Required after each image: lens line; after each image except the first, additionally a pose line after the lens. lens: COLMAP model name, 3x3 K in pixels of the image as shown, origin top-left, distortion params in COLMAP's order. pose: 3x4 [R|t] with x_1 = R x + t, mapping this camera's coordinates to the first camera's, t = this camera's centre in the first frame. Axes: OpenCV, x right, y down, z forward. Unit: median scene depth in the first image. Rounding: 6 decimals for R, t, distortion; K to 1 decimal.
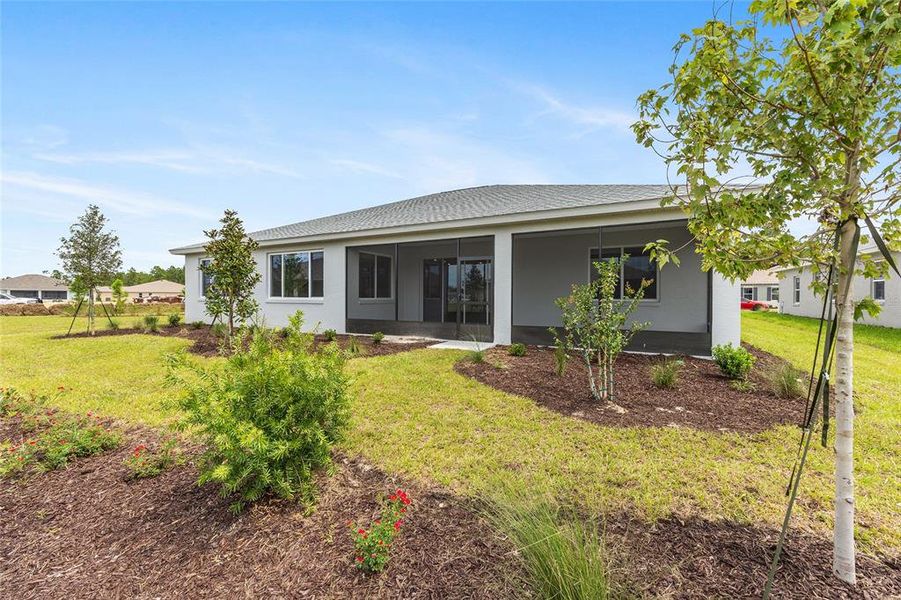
lens RADIAL K [[361.2, 0, 453.0], [0, 361.2, 297.0], [0, 0, 1]] dist [-0.001426, -0.000021]
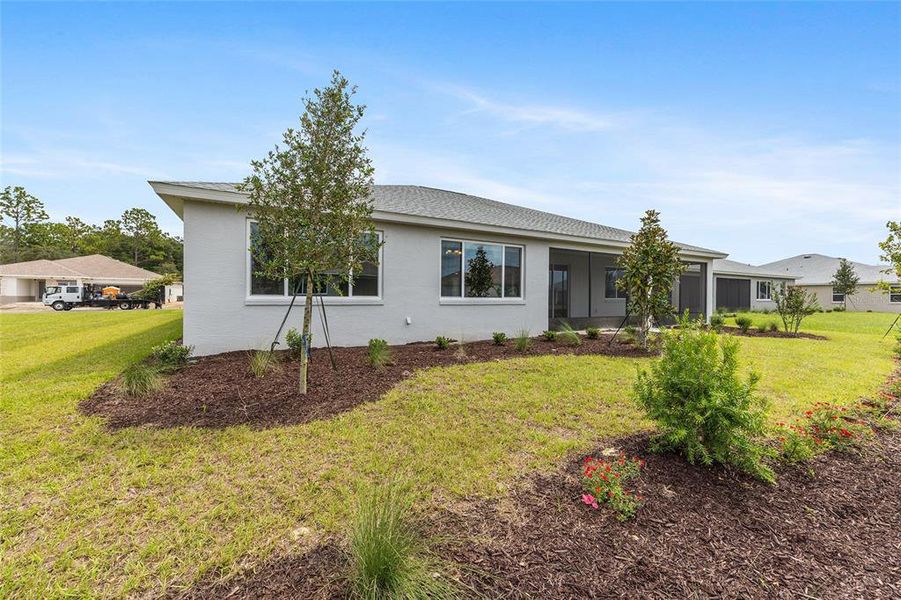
lens RADIAL K [[361.2, 0, 453.0], [0, 361.2, 297.0], [0, 0, 1]] dist [-0.001426, -0.000021]
pose [[0.544797, -0.003668, 0.838560, -1.292457], [-0.005601, 0.999952, 0.008013, -0.006520], [-0.838549, -0.009063, 0.544750, 0.672820]]
